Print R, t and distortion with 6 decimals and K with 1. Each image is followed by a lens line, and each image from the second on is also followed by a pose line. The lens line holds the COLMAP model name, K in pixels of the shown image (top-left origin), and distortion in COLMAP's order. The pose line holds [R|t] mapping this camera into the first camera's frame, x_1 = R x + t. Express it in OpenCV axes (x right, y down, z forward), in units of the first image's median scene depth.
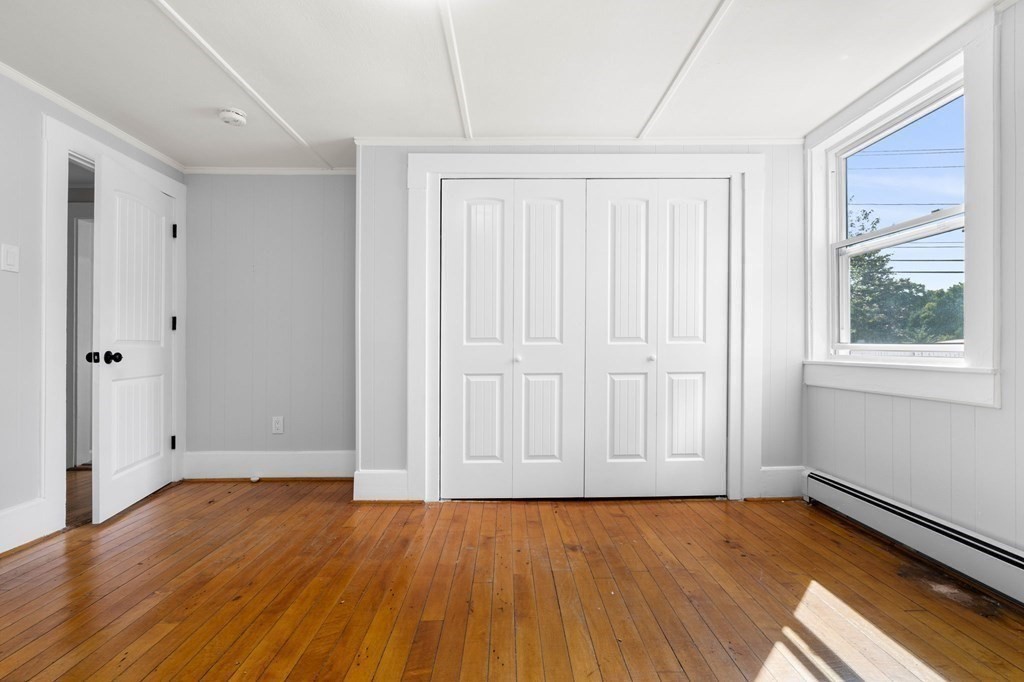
lens RADIAL K [[492.4, 0, 506.2], [0, 492.4, 340.0], [0, 0, 1]] dist [0.004082, -0.000710]
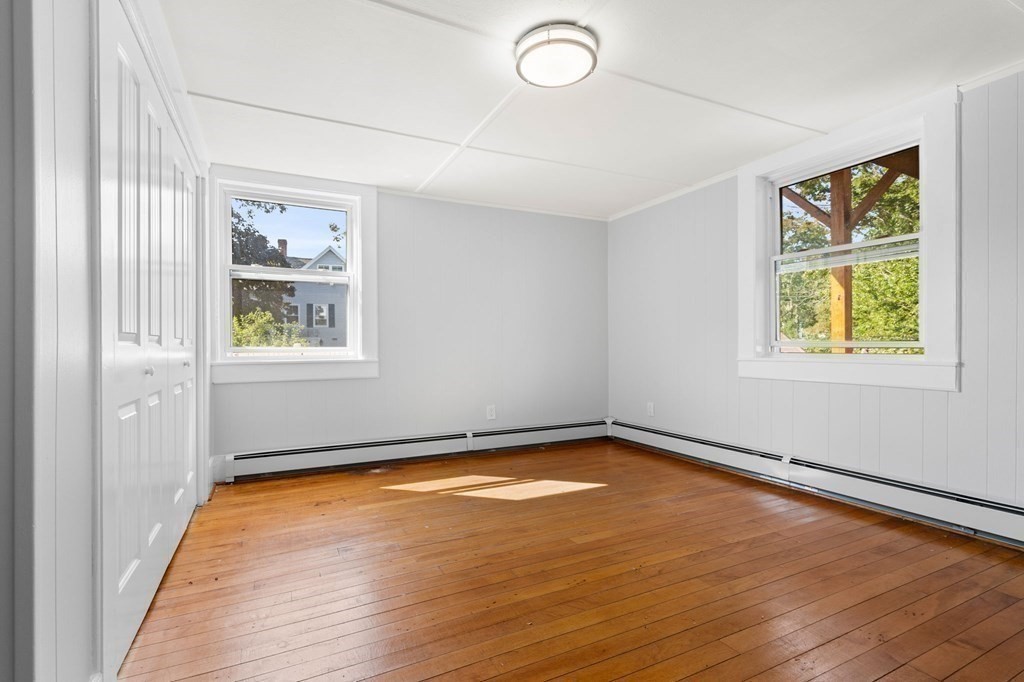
lens RADIAL K [[492.4, 0, 509.4], [0, 492.4, 347.0], [0, 0, 1]] dist [0.004082, -0.000710]
pose [[-0.457116, 0.006255, 0.889385, -1.123499], [-0.002316, 0.999964, -0.008223, 0.020846], [-0.889404, -0.005819, -0.457085, 1.433852]]
